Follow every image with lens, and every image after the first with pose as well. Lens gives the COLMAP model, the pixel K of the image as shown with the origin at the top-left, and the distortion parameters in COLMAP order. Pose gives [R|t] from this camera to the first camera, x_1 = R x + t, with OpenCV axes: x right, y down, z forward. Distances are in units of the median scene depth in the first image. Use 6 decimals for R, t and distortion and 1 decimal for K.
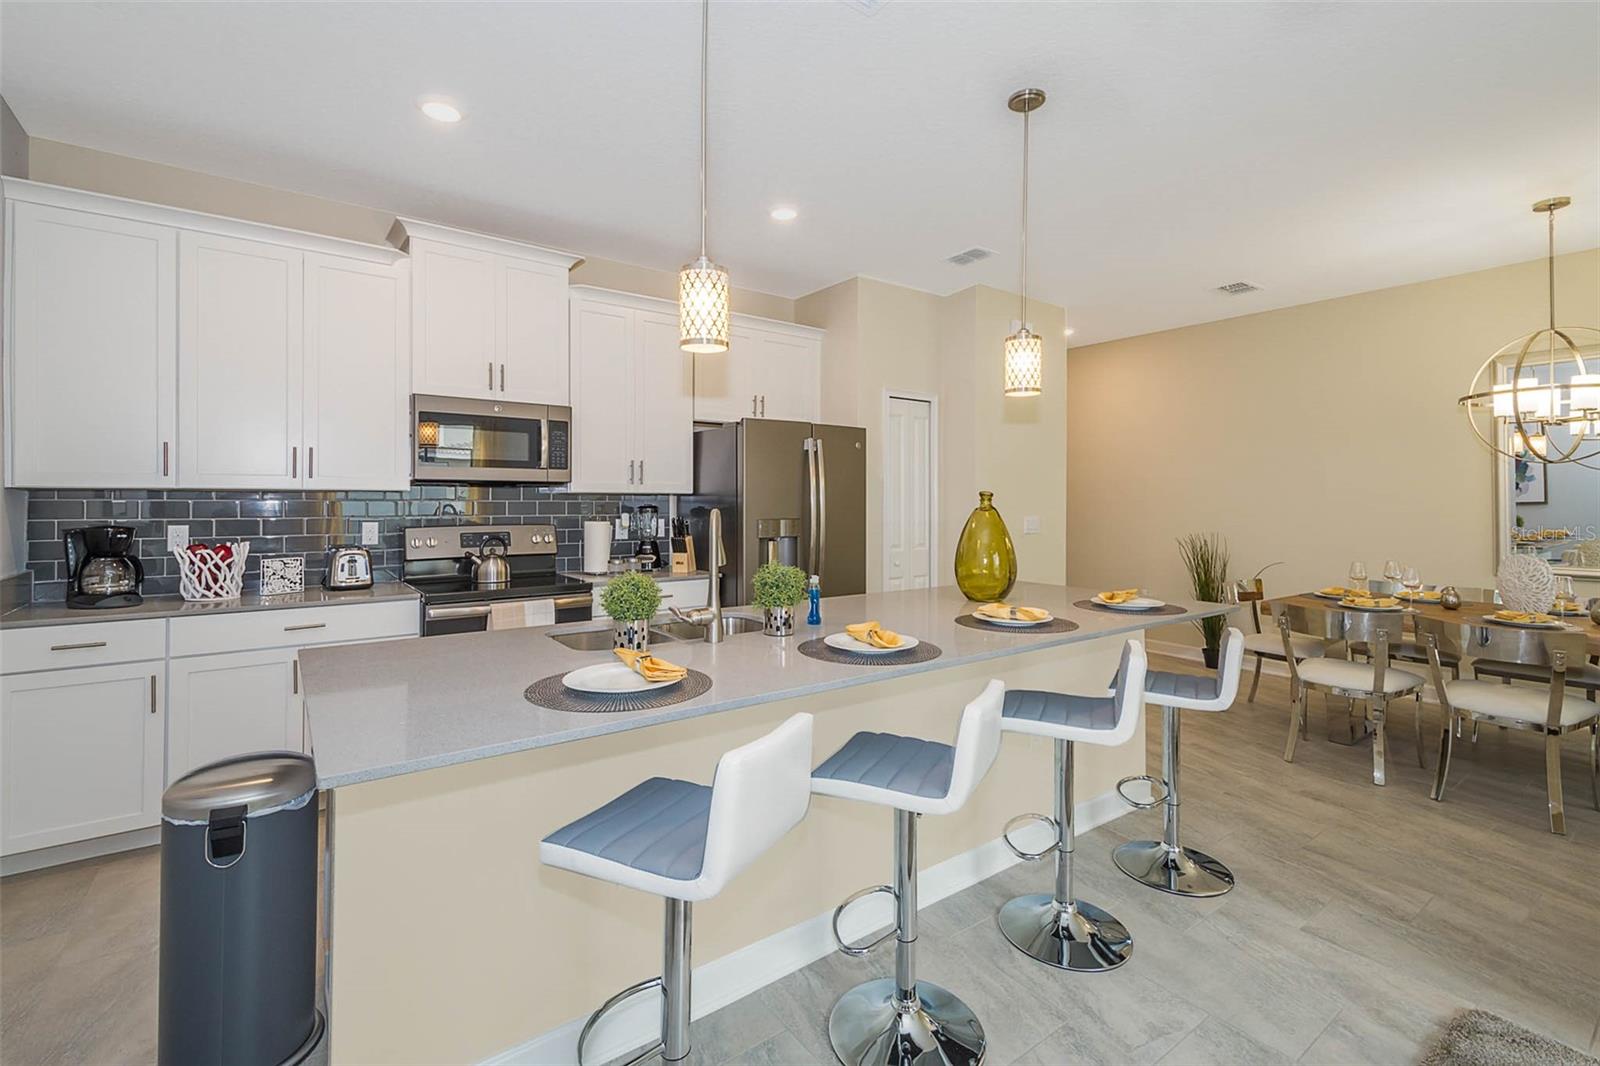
lens RADIAL K [[725.5, 0, 792.5], [0, 725.5, 488.5], [0, 0, 1]] dist [0.011982, -0.001178]
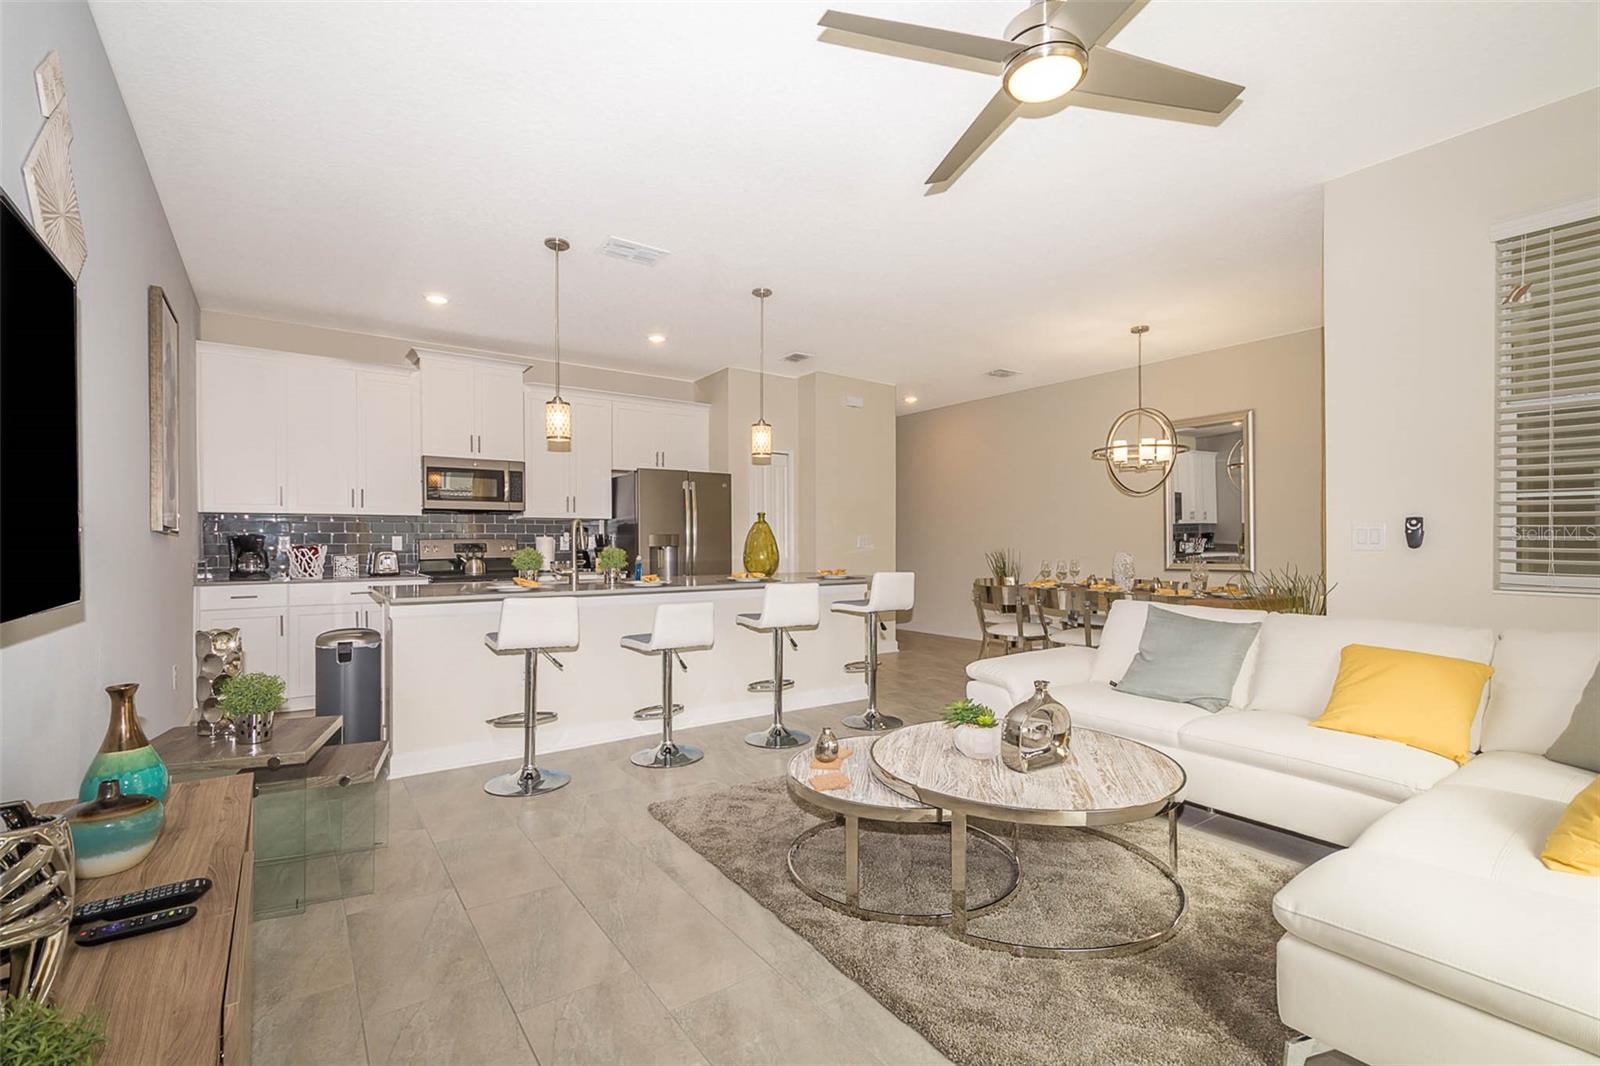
lens RADIAL K [[725.5, 0, 799.3], [0, 725.5, 530.7], [0, 0, 1]] dist [0.011982, -0.001178]
pose [[0.999913, -0.007783, -0.010673, 0.308493], [0.007786, 0.999970, 0.000218, 0.039458], [0.010671, -0.000301, 0.999943, -0.567307]]
